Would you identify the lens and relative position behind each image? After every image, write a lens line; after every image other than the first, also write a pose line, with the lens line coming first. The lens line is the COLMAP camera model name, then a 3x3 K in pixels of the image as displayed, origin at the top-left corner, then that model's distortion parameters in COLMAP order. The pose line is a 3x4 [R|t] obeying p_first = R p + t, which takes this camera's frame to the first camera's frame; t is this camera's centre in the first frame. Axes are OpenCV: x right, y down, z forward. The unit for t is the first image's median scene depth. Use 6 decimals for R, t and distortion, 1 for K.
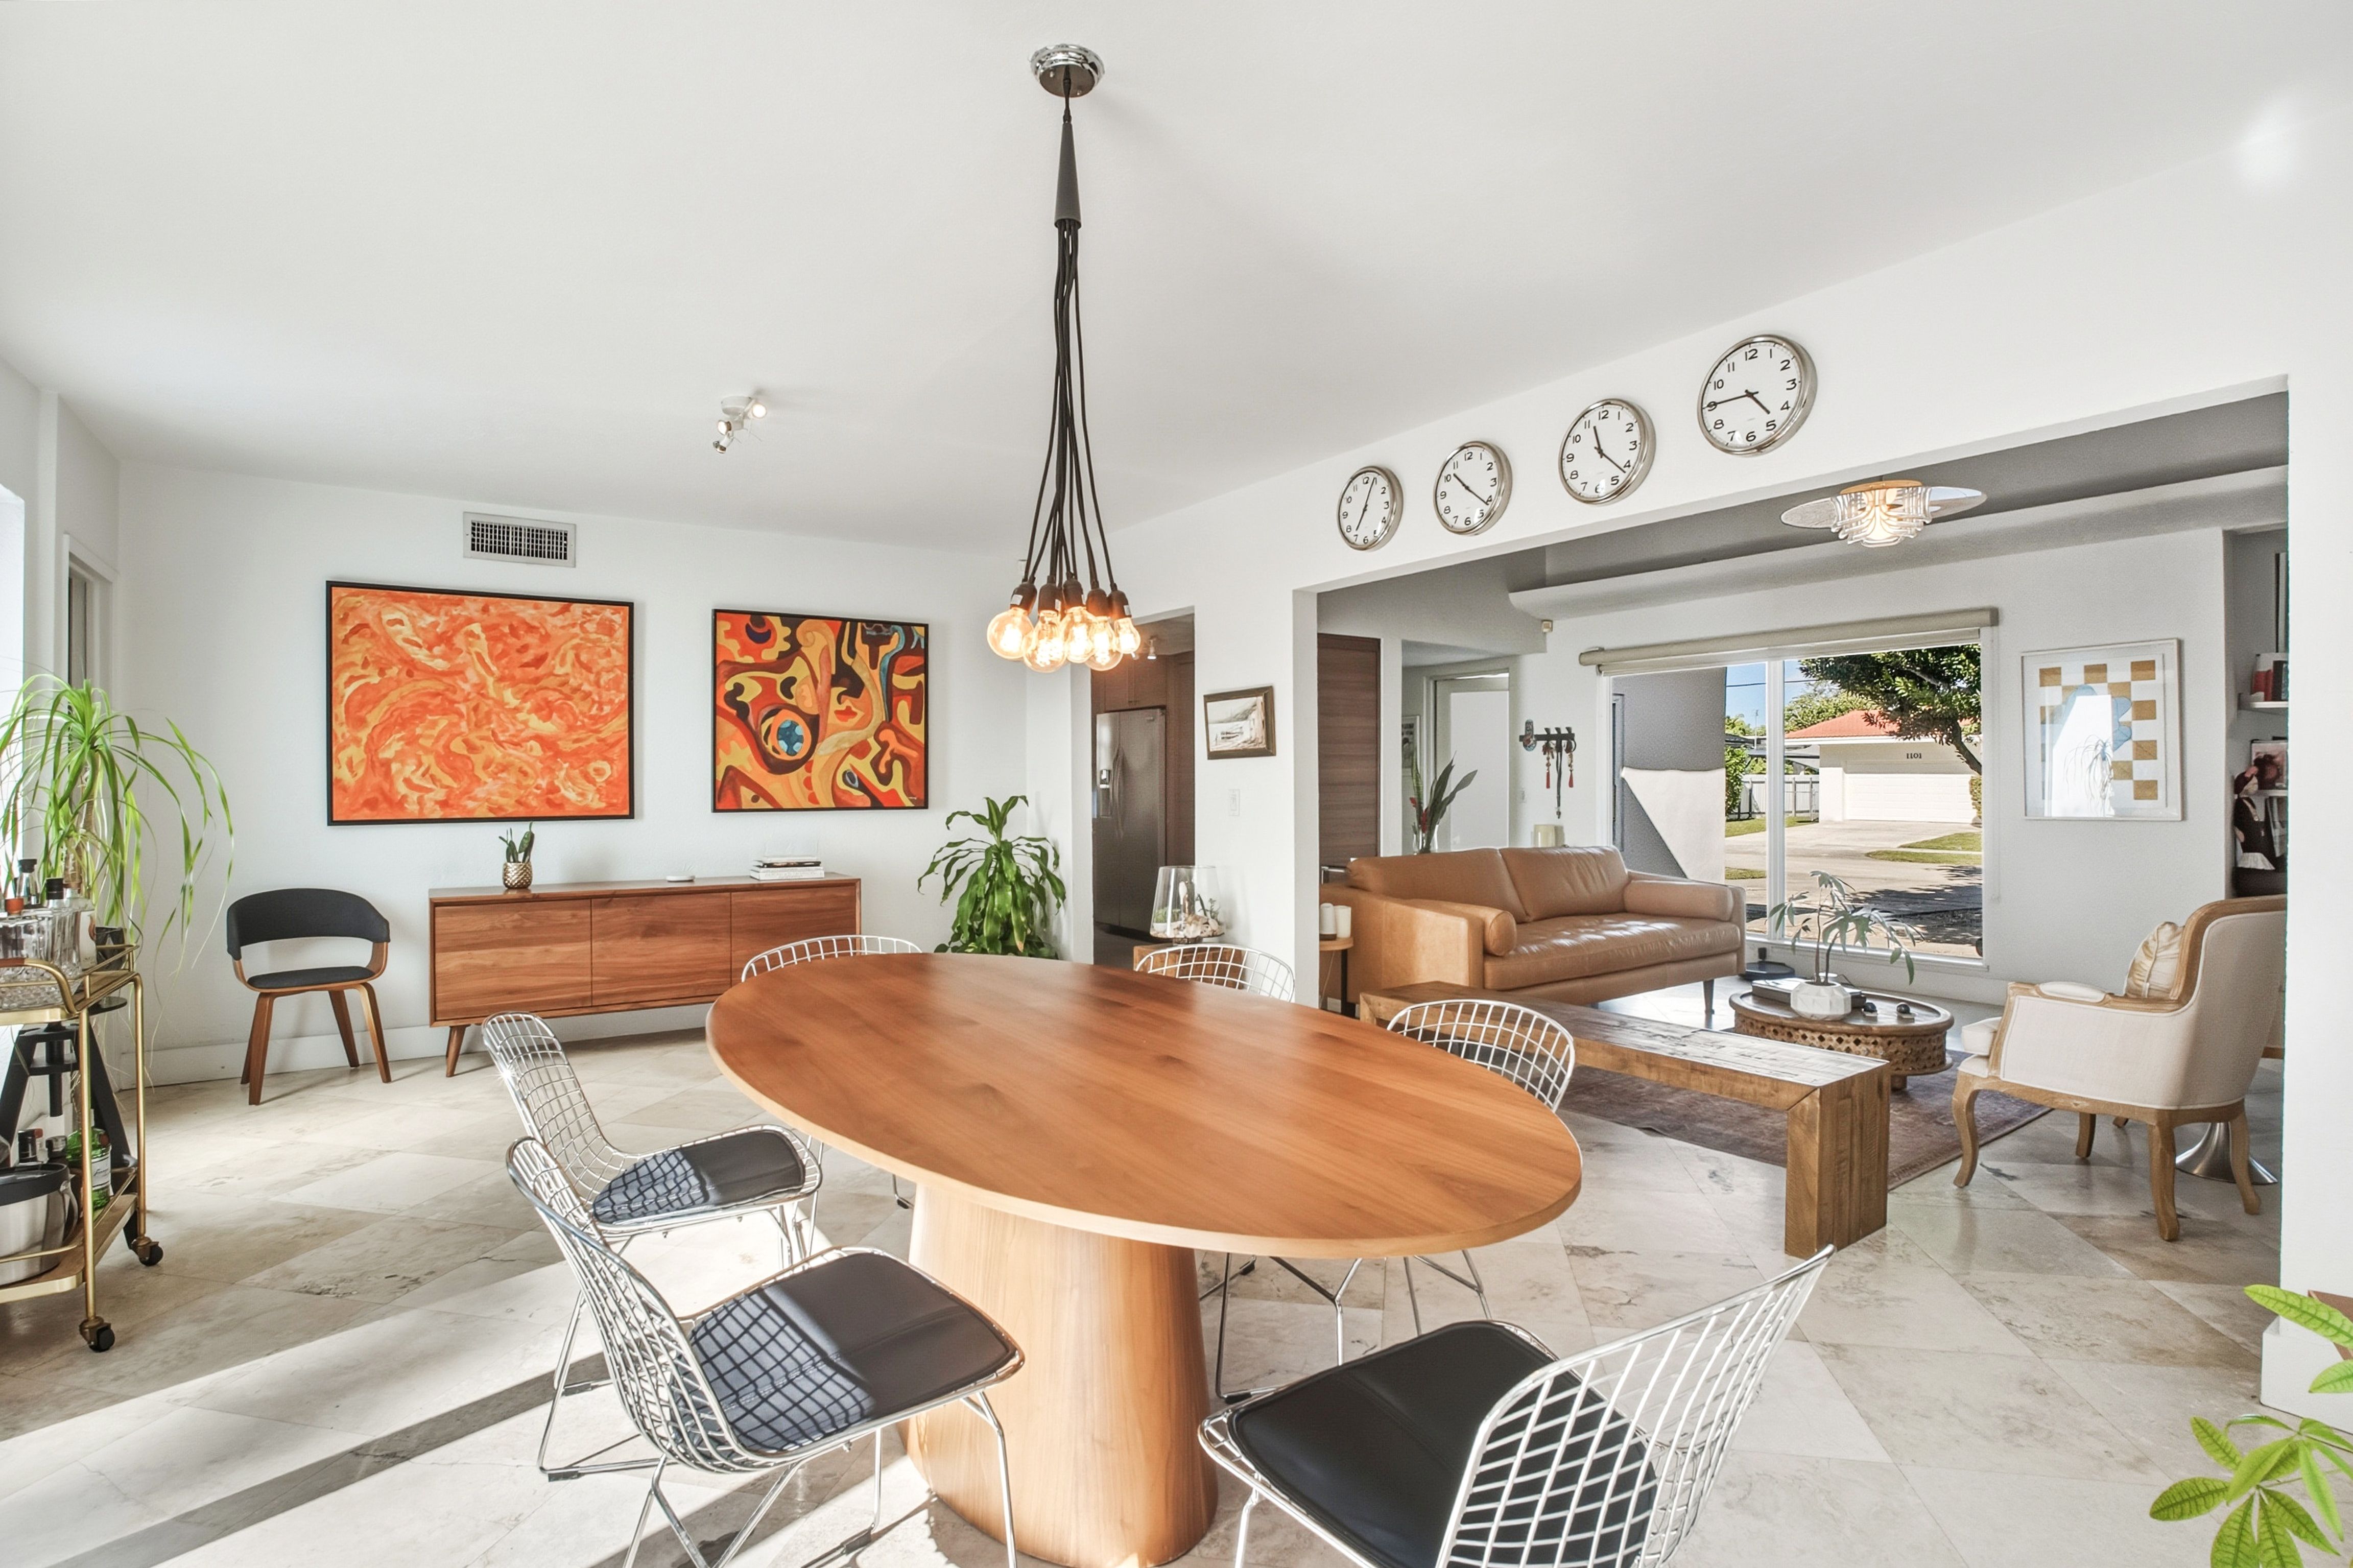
lens RADIAL K [[1137.2, 0, 1176.5], [0, 1137.2, 784.0], [0, 0, 1]] dist [-0.018896, 0.000058]
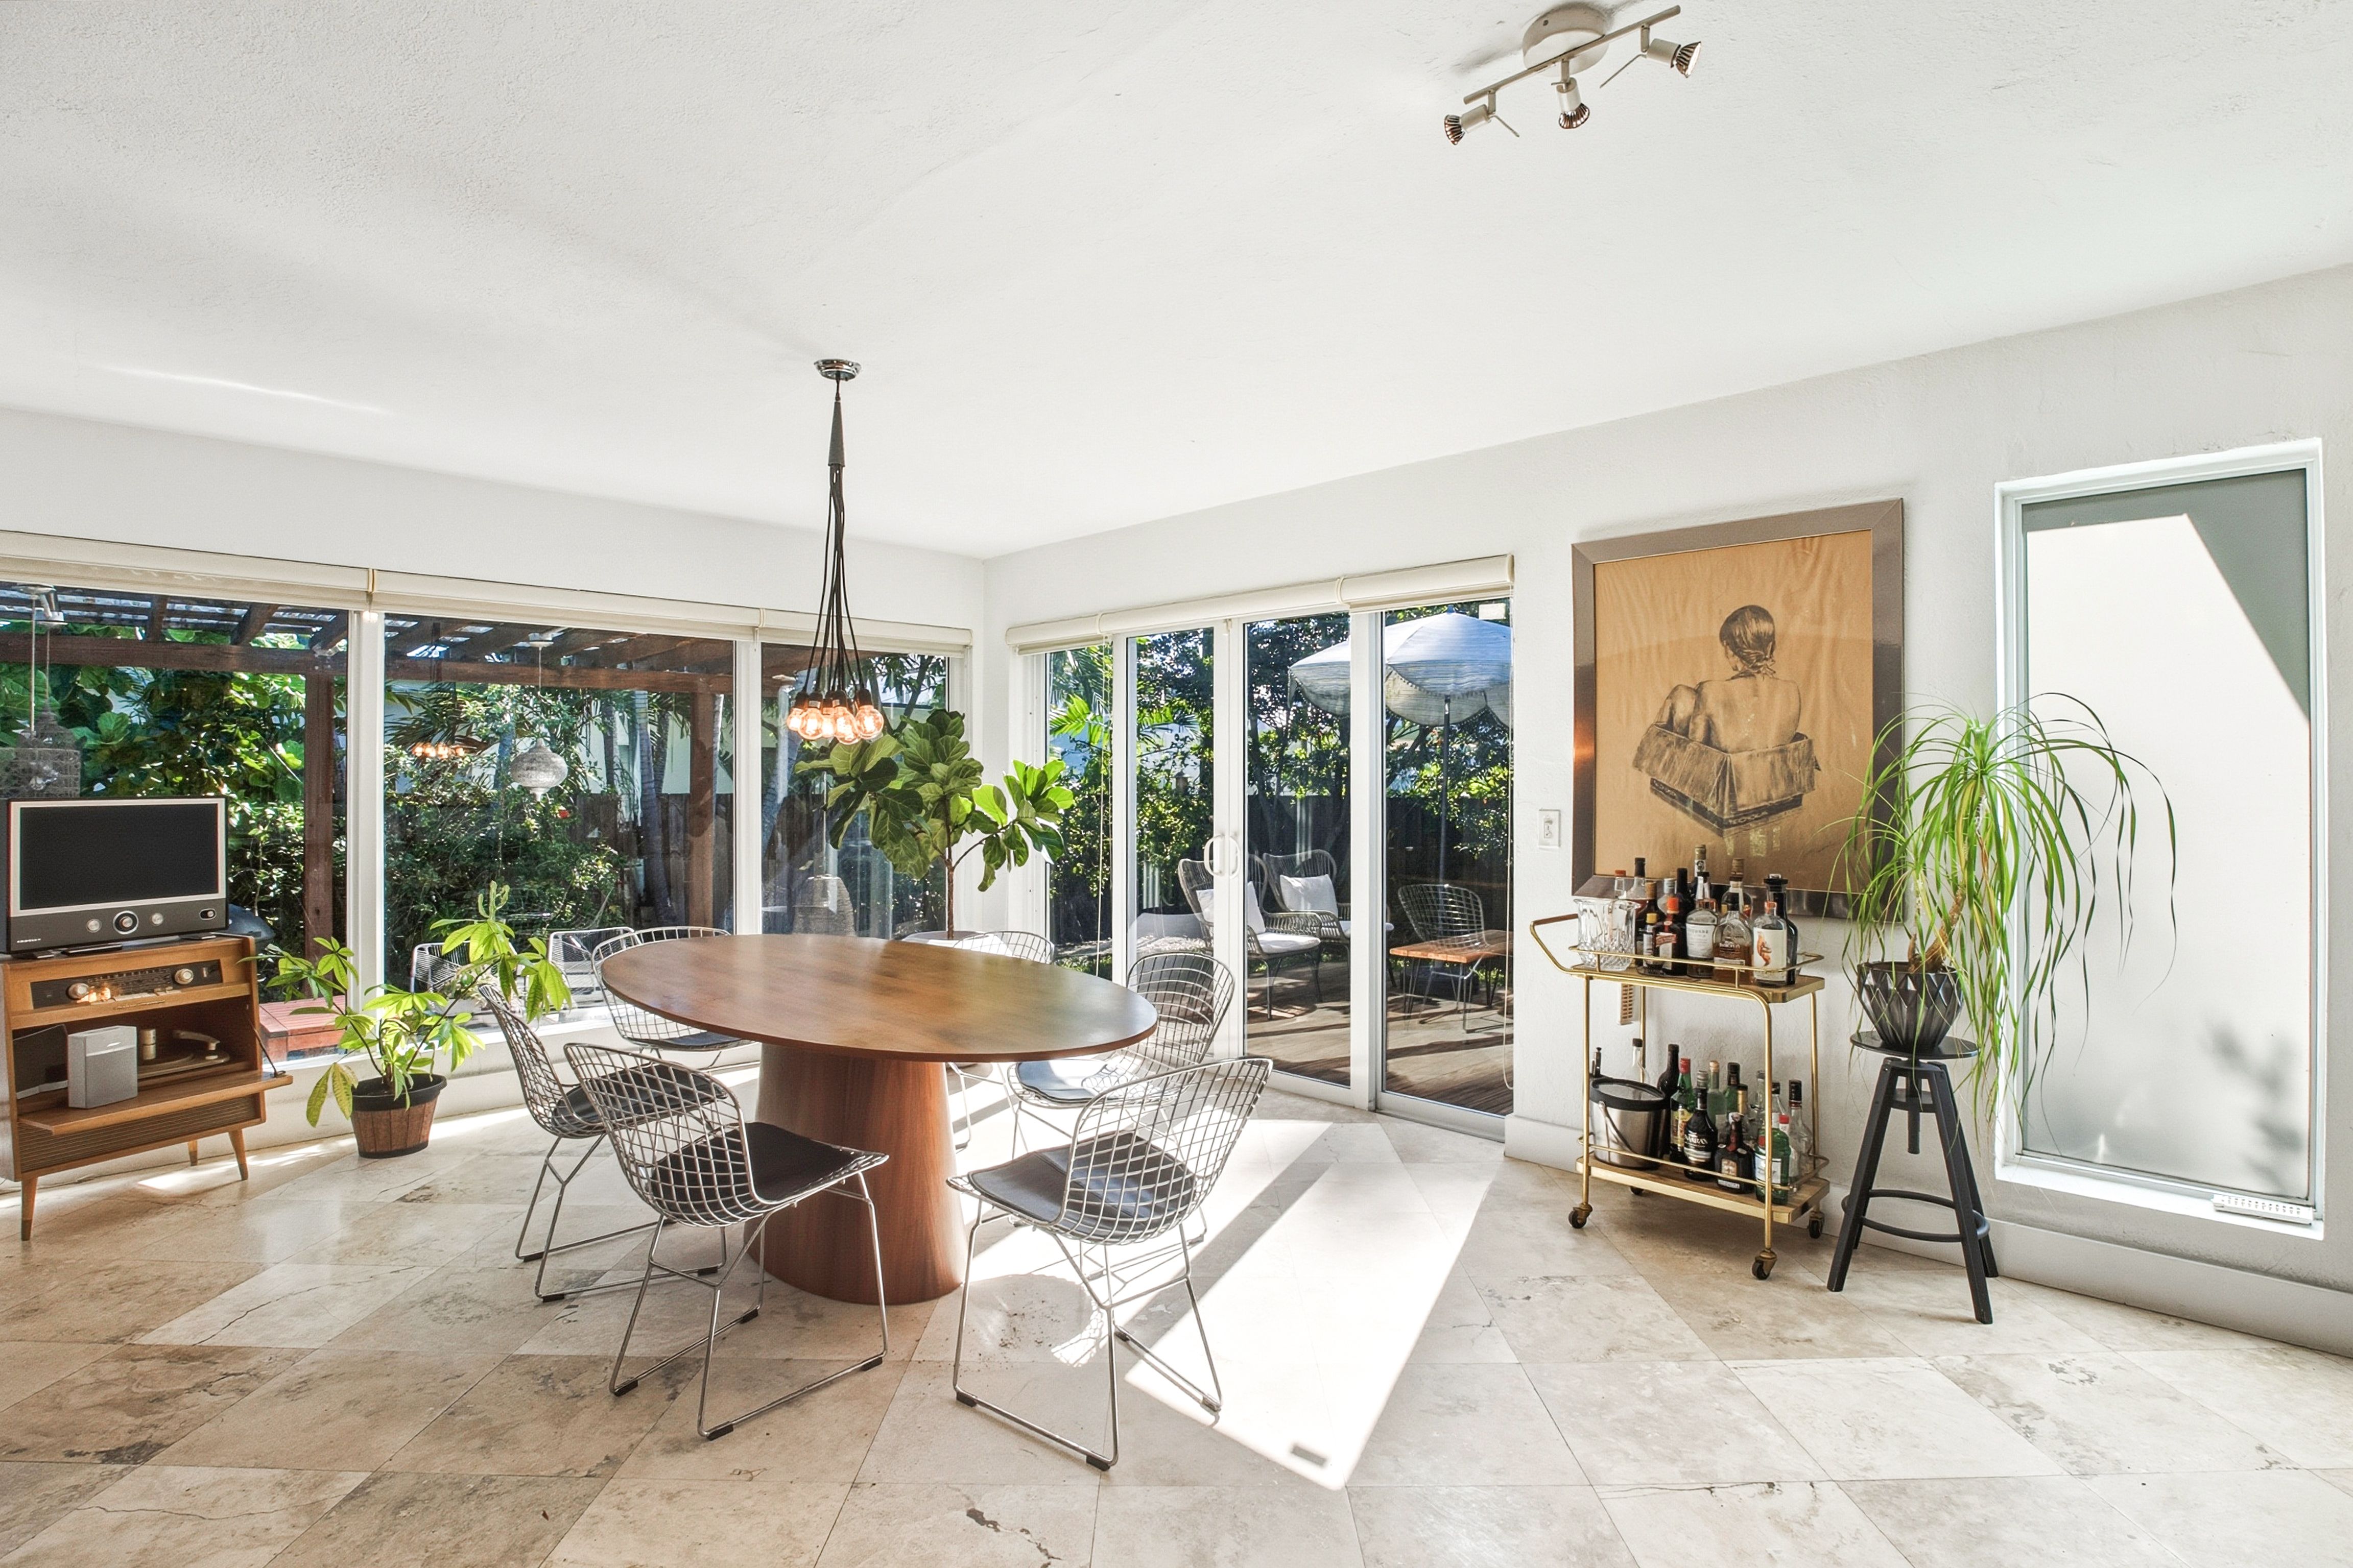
lens RADIAL K [[1137.0, 0, 1176.5], [0, 1137.0, 784.0], [0, 0, 1]] dist [-0.018896, 0.000058]
pose [[-0.981230, 0.007718, -0.192684, -0.083618], [0.007812, 0.999969, 0.000270, -0.017921], [0.192680, -0.001241, -0.981261, 0.903406]]
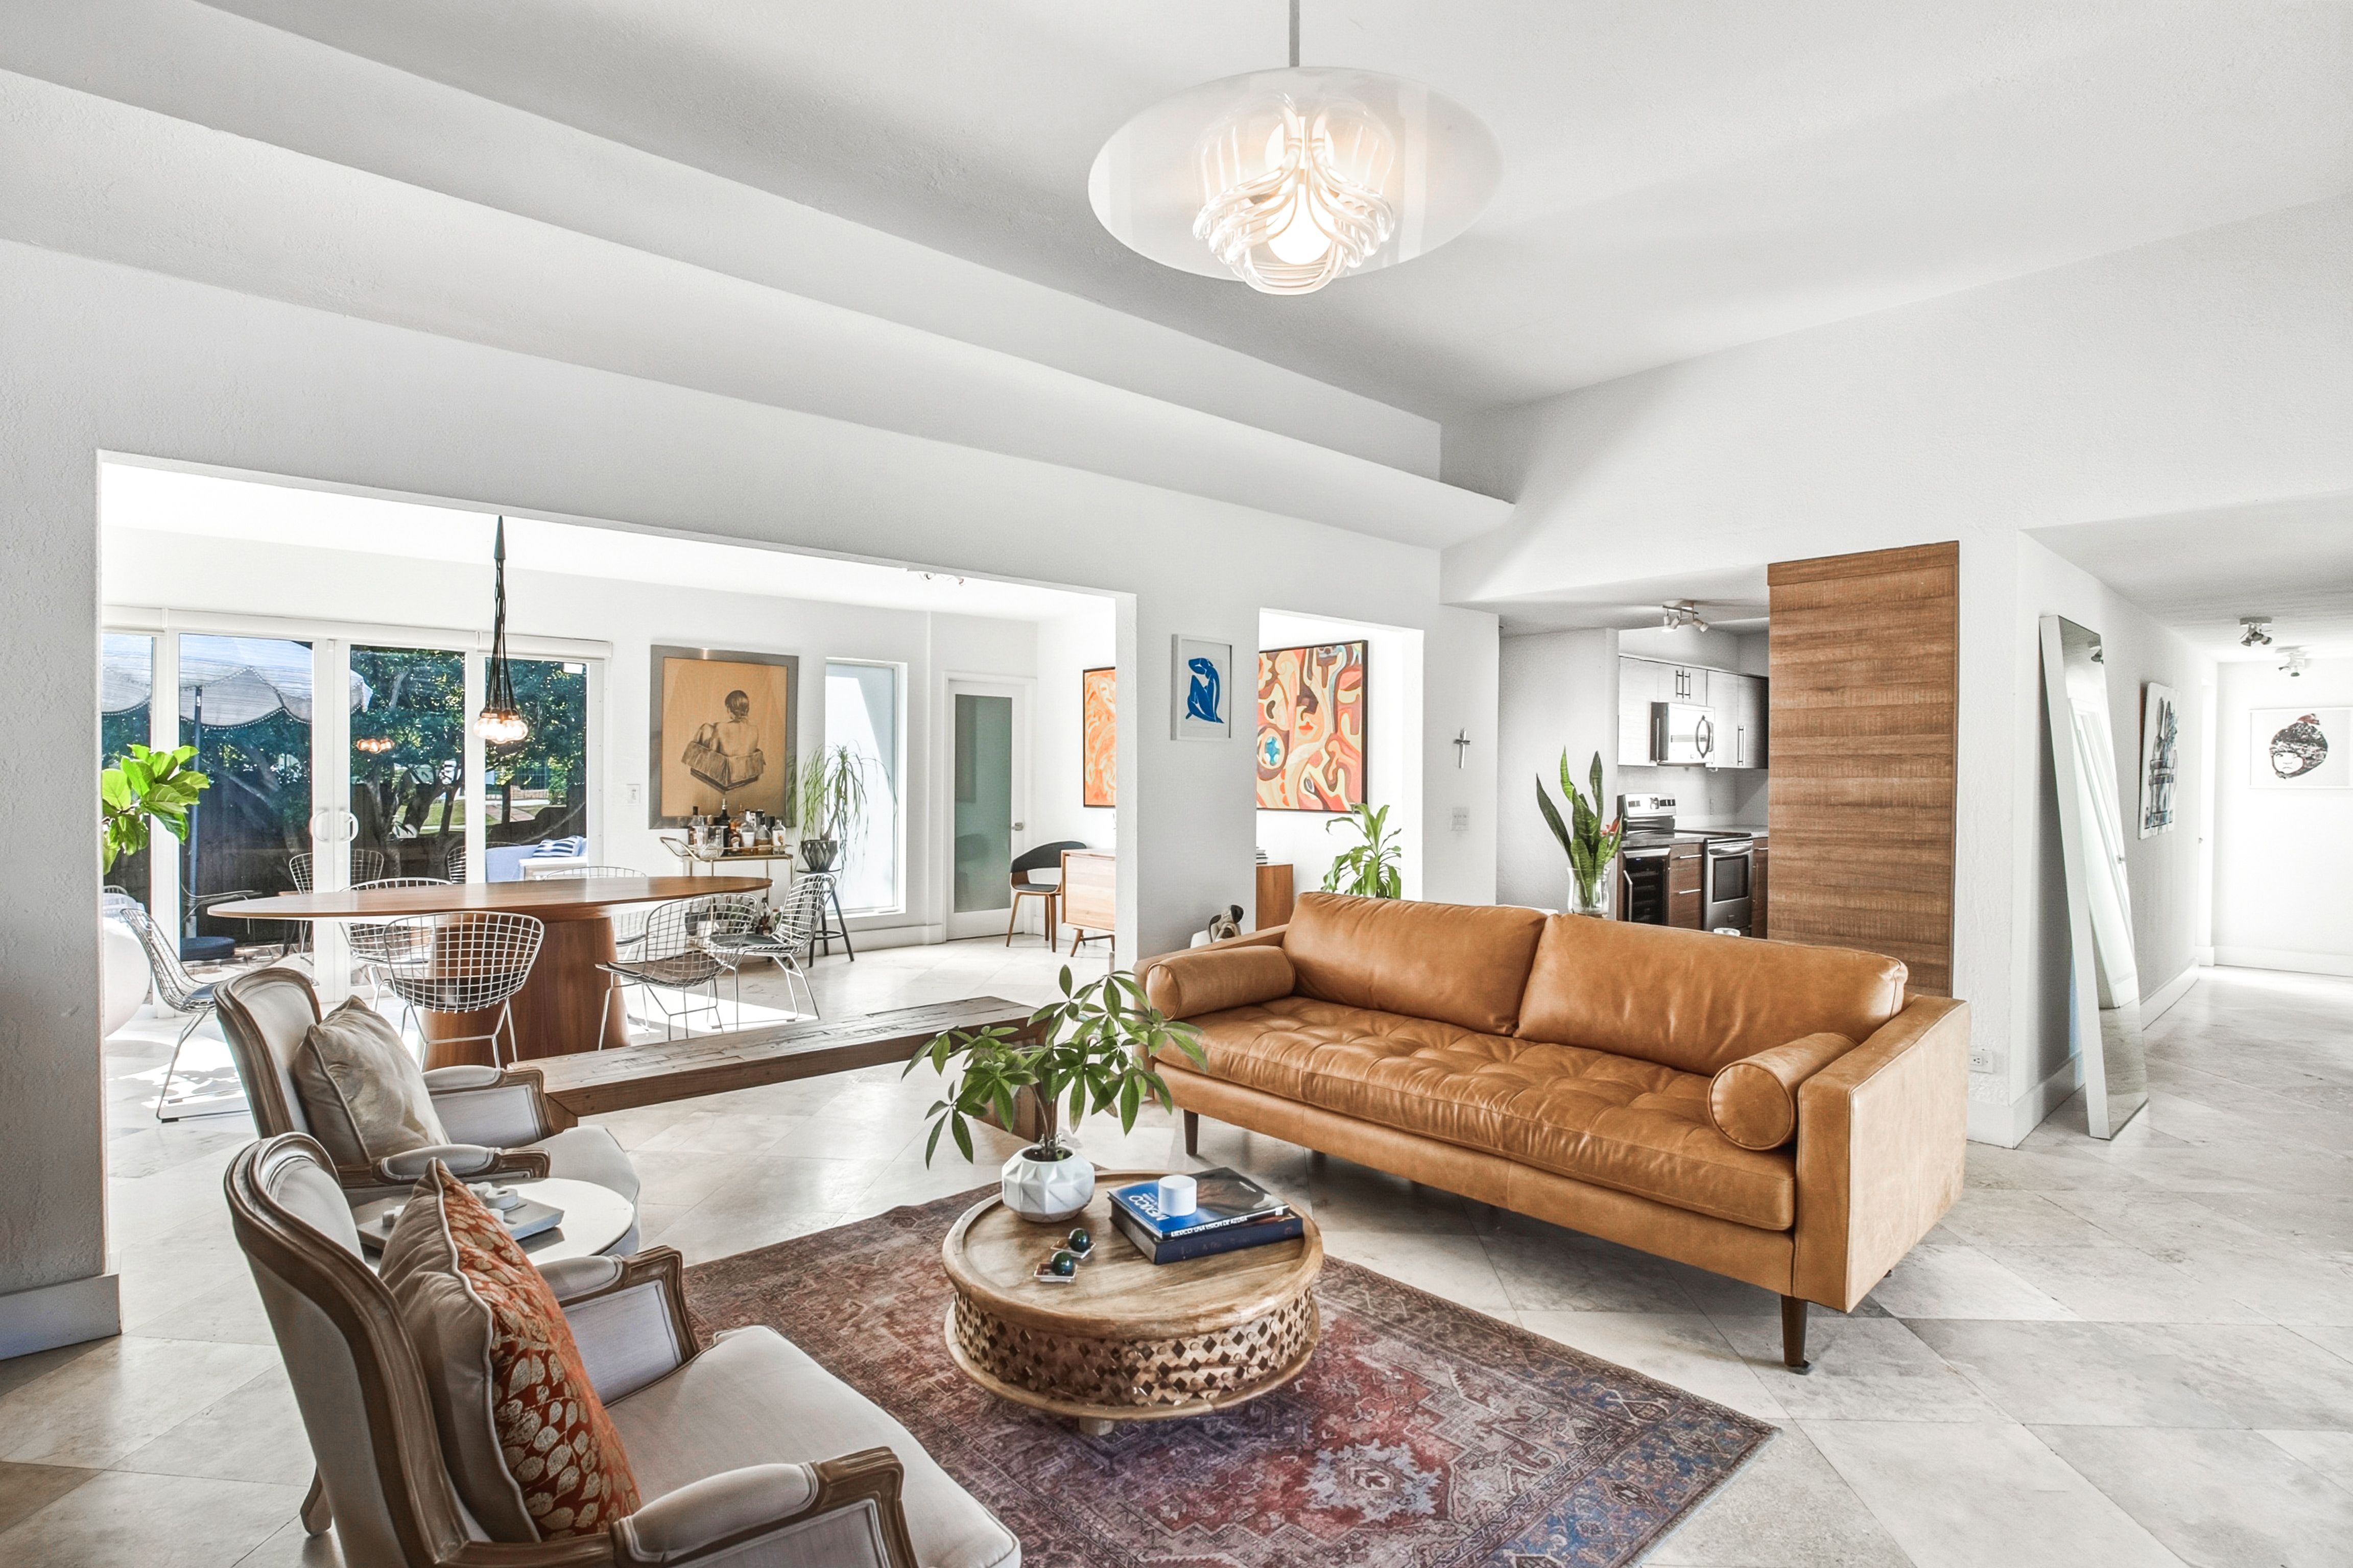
lens RADIAL K [[1137.0, 0, 1176.5], [0, 1137.0, 784.0], [0, 0, 1]] dist [-0.018896, 0.000058]
pose [[0.149538, 0.016567, -0.988617, 0.833911], [-0.004686, 0.999860, 0.016047, -0.023197], [0.988745, 0.002233, 0.149595, 0.697644]]
